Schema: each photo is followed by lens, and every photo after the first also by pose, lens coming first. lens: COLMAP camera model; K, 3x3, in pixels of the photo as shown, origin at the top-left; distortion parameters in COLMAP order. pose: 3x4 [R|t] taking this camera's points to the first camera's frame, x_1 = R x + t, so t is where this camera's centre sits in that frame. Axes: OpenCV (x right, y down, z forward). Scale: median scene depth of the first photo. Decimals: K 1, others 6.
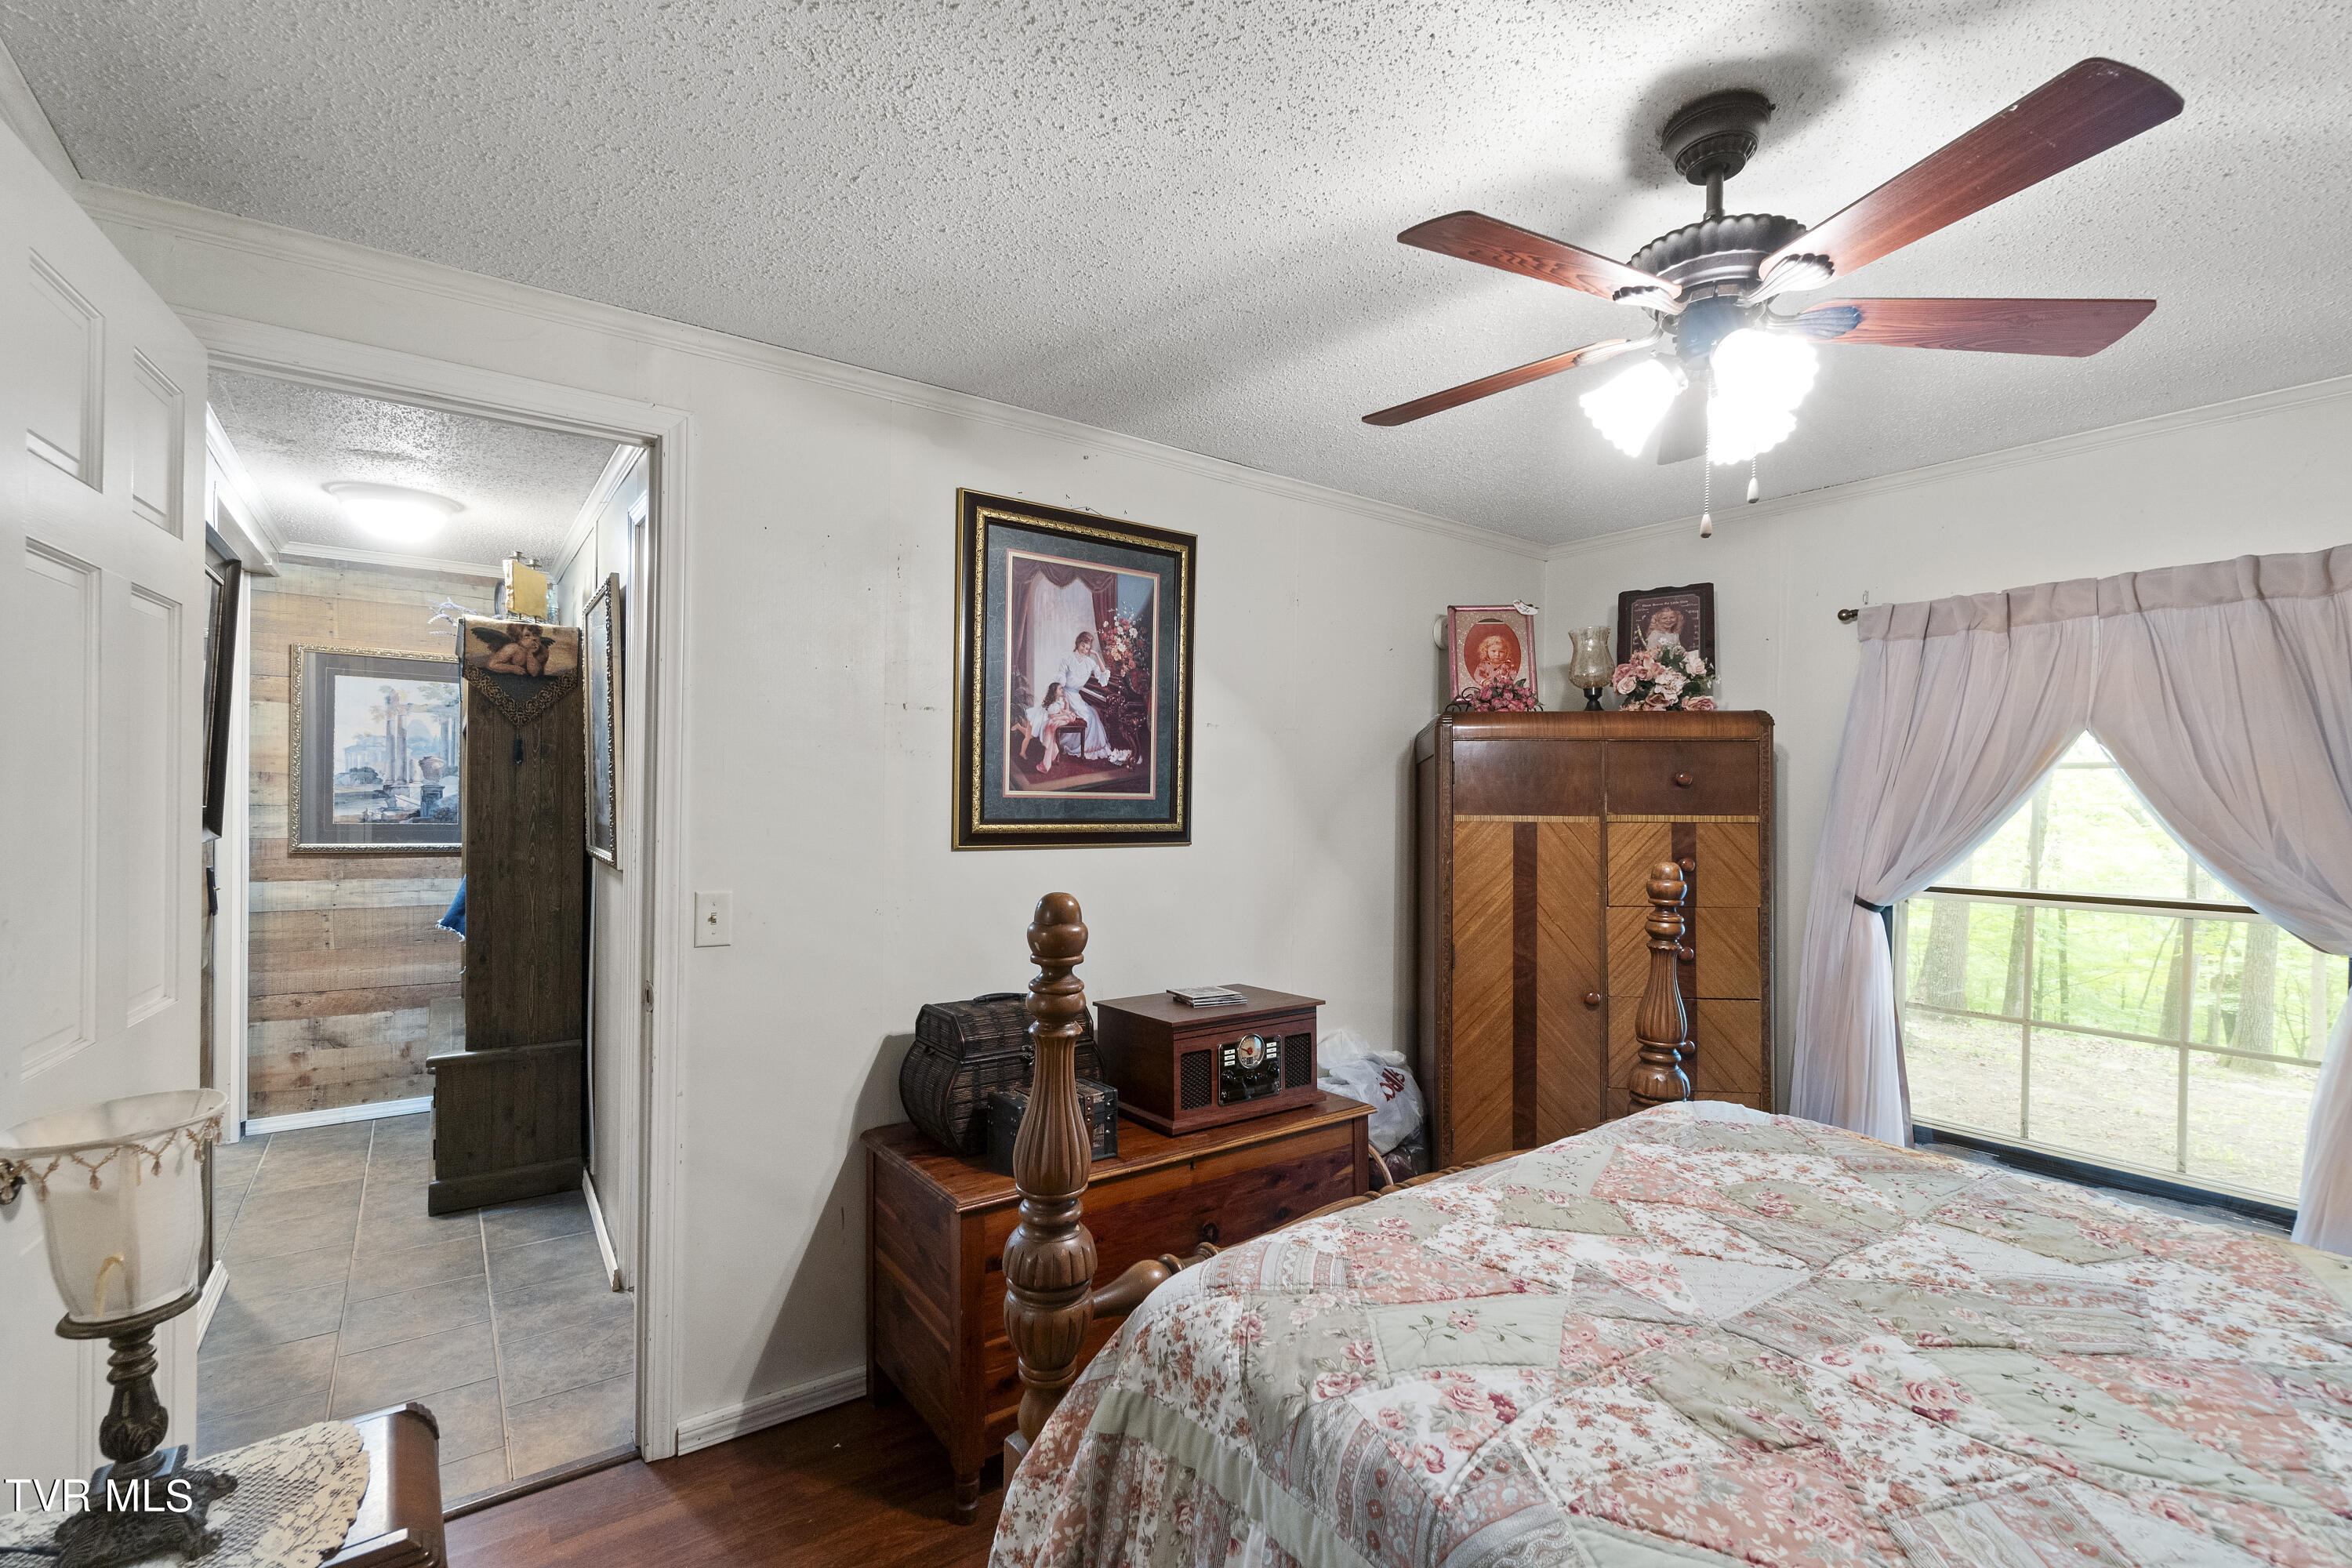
lens RADIAL K [[1043.0, 0, 1175.2], [0, 1043.0, 814.7], [0, 0, 1]] dist [-0.000833, 0.000116]
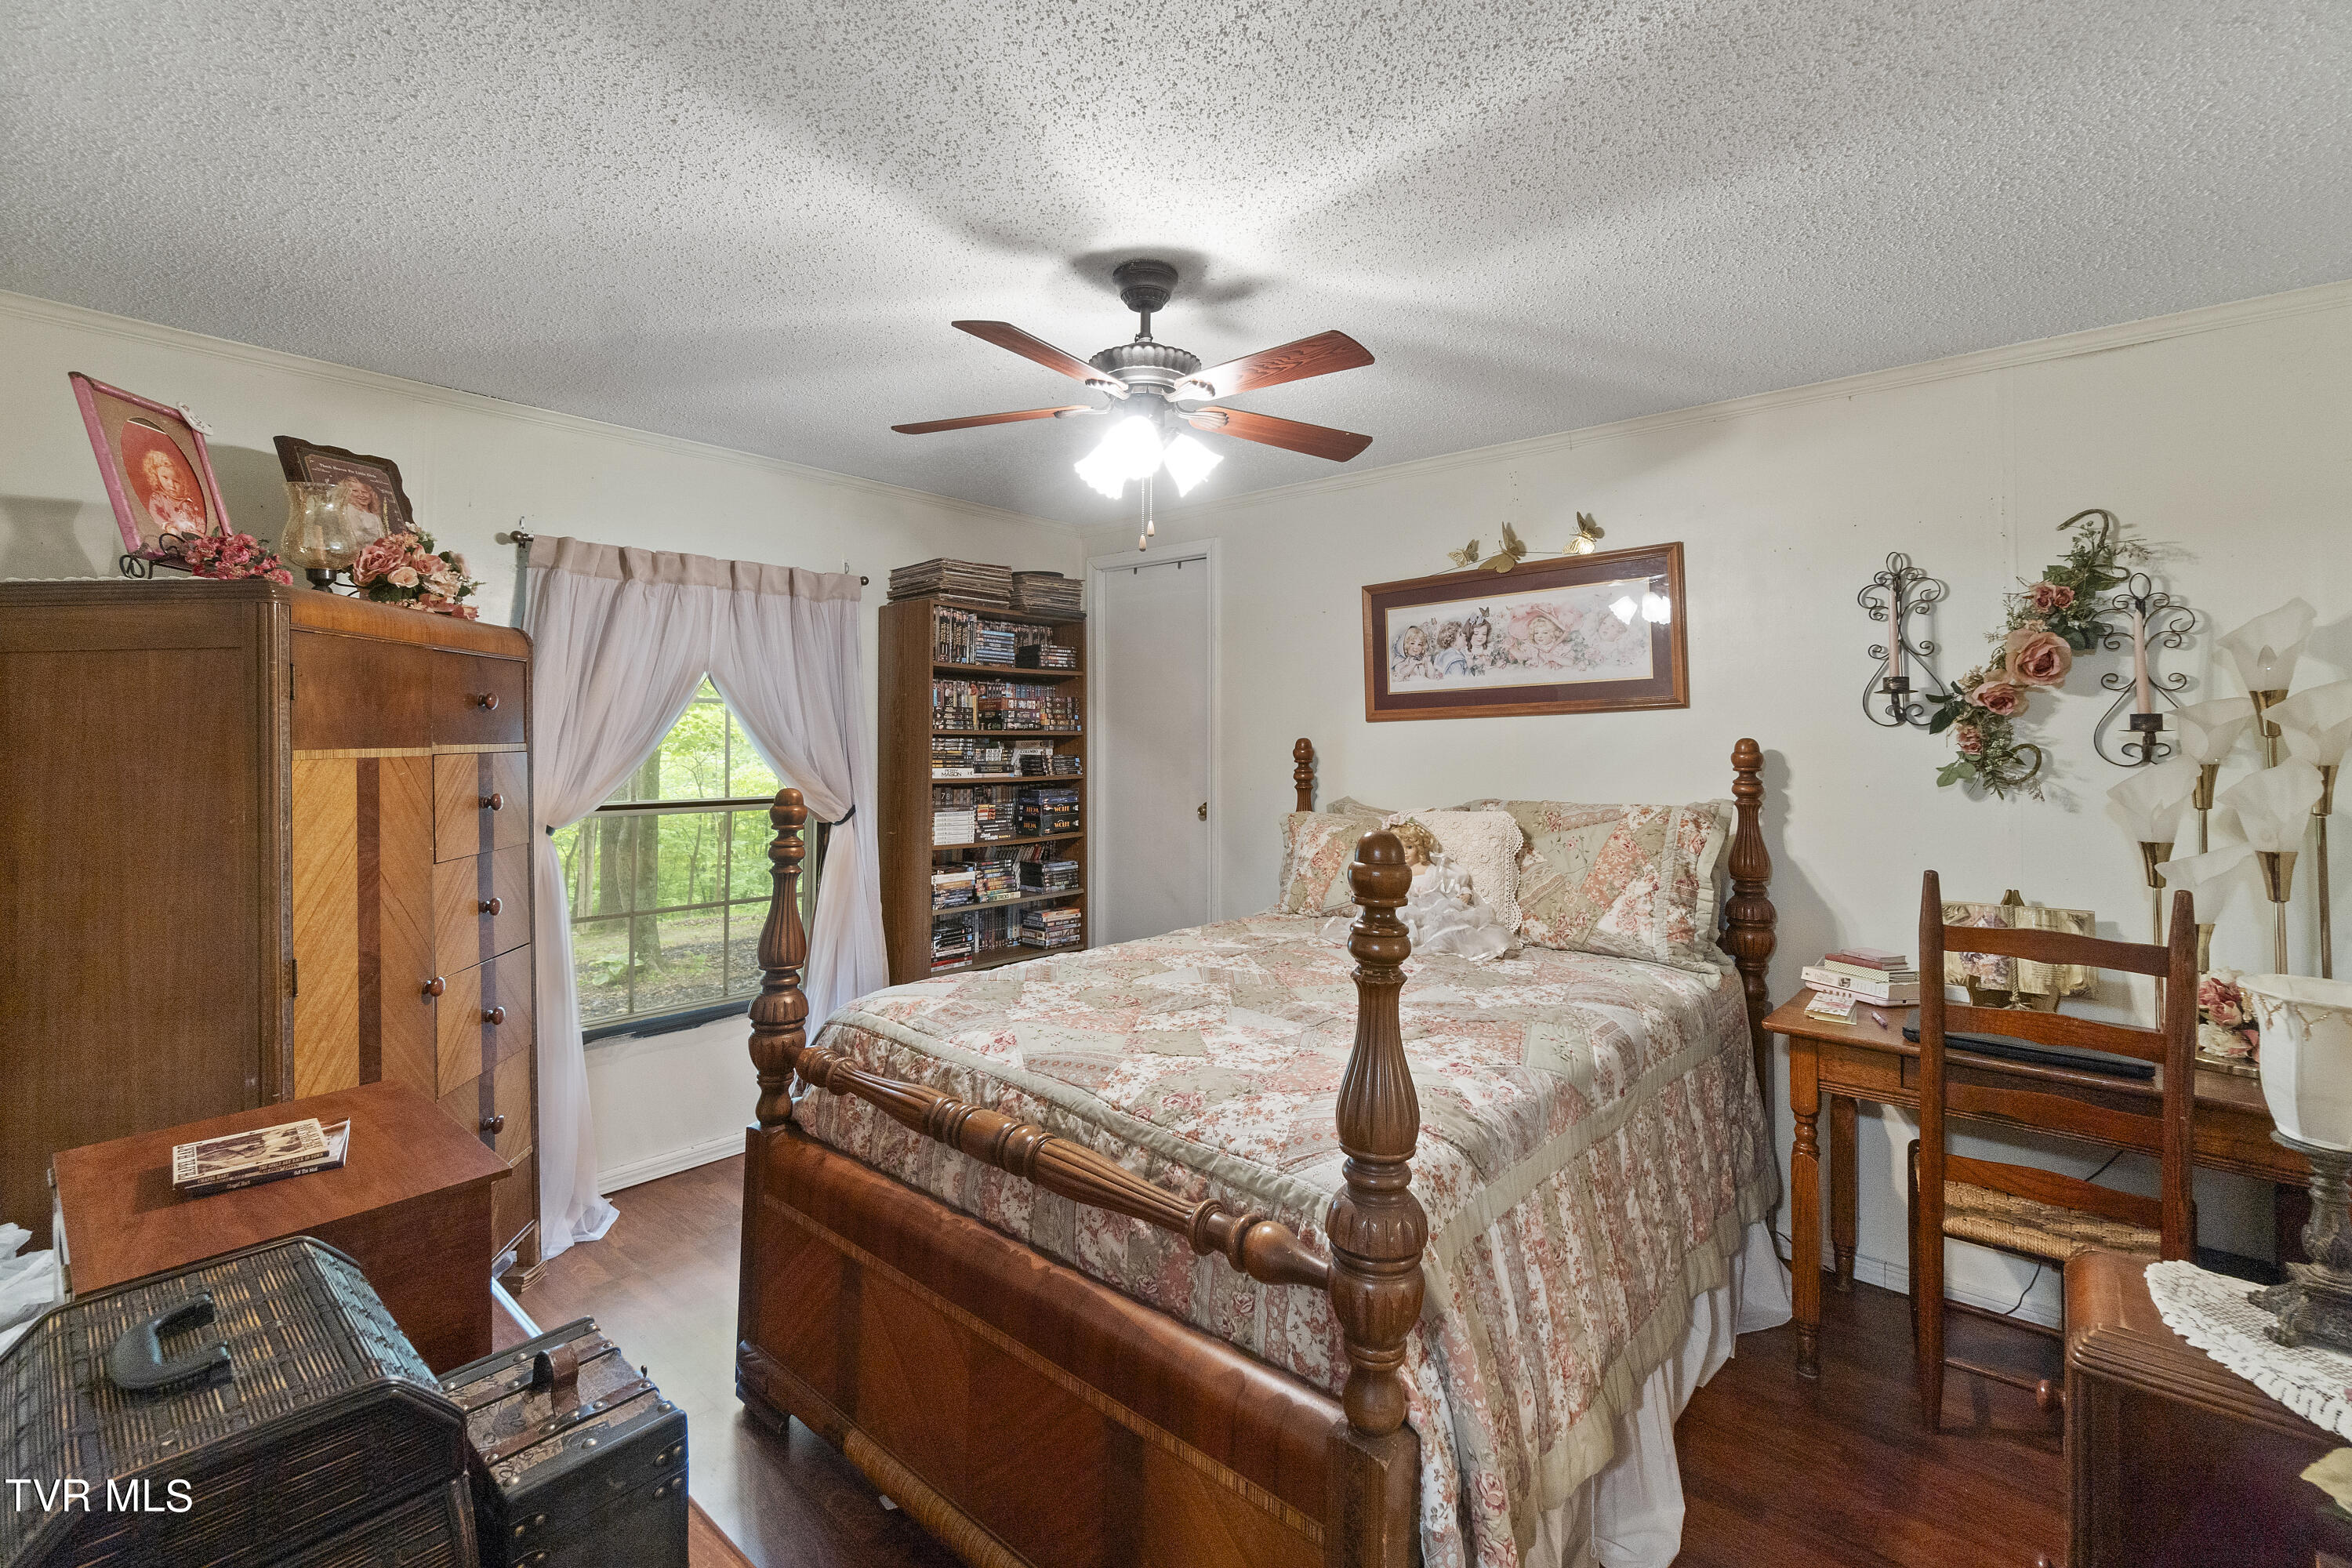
lens RADIAL K [[1036.5, 0, 1171.3], [0, 1036.5, 736.6], [0, 0, 1]] dist [-0.000845, -0.000055]
pose [[-0.206275, -0.007009, 0.978469, -0.442609], [0.014049, 0.999850, 0.010124, -0.006484], [-0.978393, 0.015835, -0.206146, 0.623718]]
